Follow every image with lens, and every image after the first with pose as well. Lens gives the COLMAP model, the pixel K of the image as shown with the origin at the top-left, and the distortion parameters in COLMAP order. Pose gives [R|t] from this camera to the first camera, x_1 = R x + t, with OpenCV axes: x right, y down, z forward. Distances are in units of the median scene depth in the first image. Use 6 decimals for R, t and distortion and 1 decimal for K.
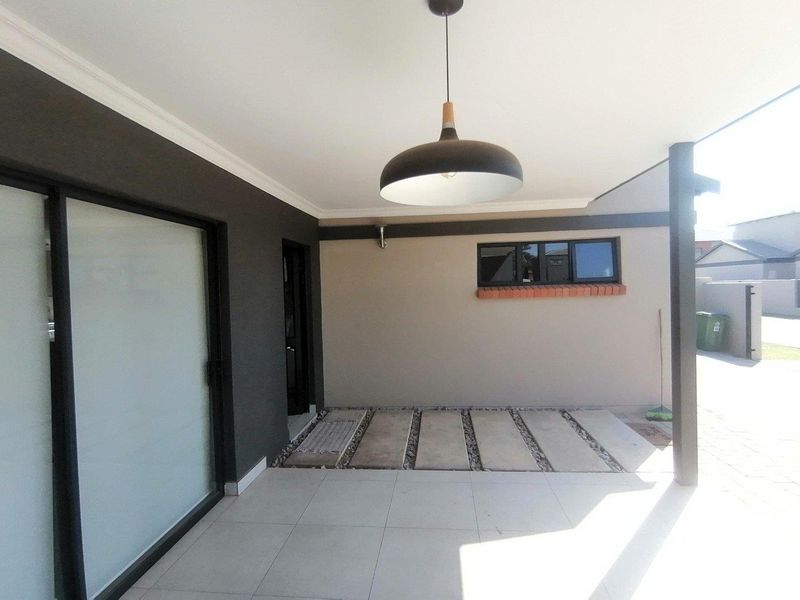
lens RADIAL K [[395.5, 0, 400.5], [0, 395.5, 296.0], [0, 0, 1]] dist [-0.003445, -0.000481]
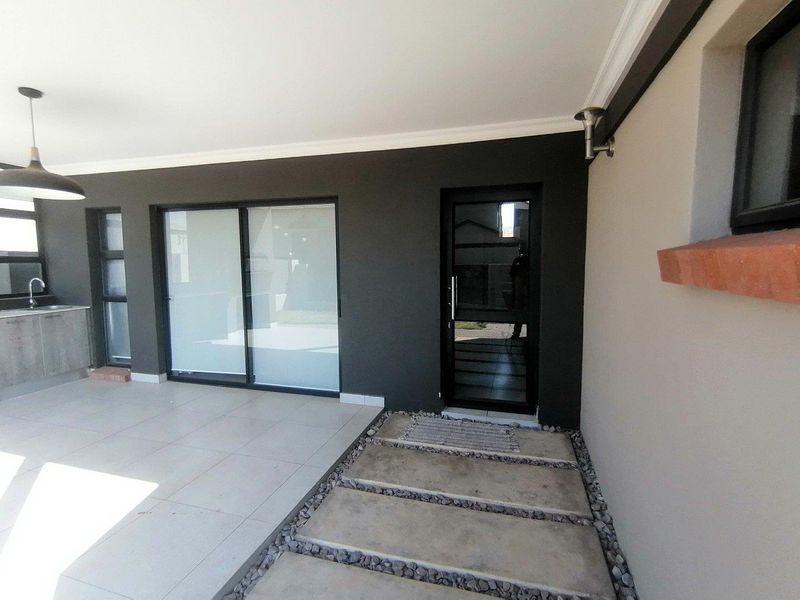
lens RADIAL K [[395.5, 0, 400.5], [0, 395.5, 296.0], [0, 0, 1]] dist [-0.003445, -0.000481]
pose [[-0.185121, 0.122056, -0.975106, 0.596529], [-0.007965, 0.992038, 0.125688, -0.016837], [0.982683, 0.031034, -0.182675, 1.064909]]
